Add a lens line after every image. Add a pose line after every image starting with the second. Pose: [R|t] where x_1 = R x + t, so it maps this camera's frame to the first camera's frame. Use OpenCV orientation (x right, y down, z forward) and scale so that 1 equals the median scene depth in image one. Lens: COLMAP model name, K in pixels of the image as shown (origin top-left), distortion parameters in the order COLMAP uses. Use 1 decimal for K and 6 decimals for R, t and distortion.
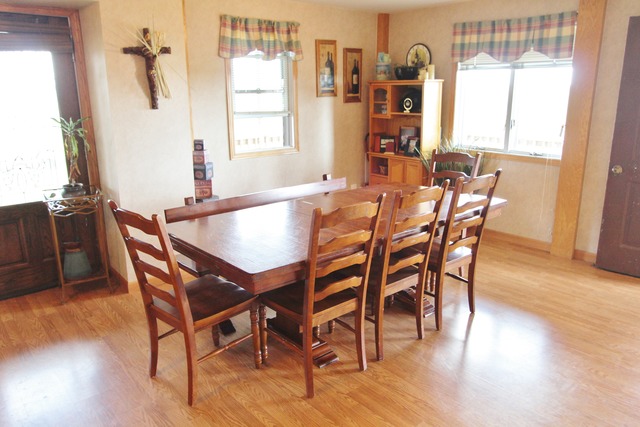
lens RADIAL K [[492.6, 0, 321.6], [0, 492.6, 214.0], [0, 0, 1]] dist [-0.007494, 0.006199]
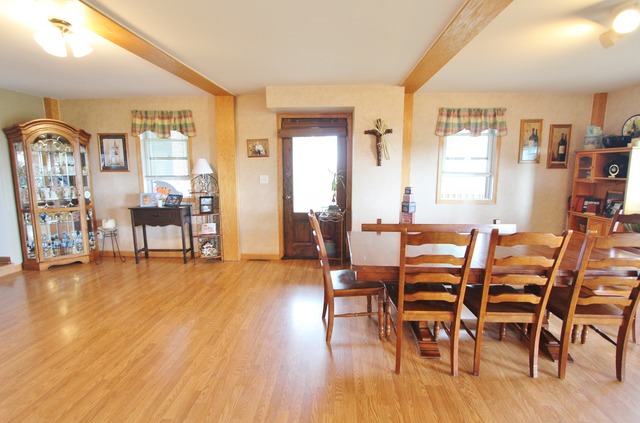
lens RADIAL K [[300.0, 0, 322.7], [0, 300.0, 209.0], [0, 0, 1]] dist [-0.005823, -0.000208]
pose [[0.723517, 0.107536, -0.681879, 0.189672], [-0.182909, 0.982350, -0.039156, 0.004266], [0.665633, 0.153052, 0.730416, 0.122277]]
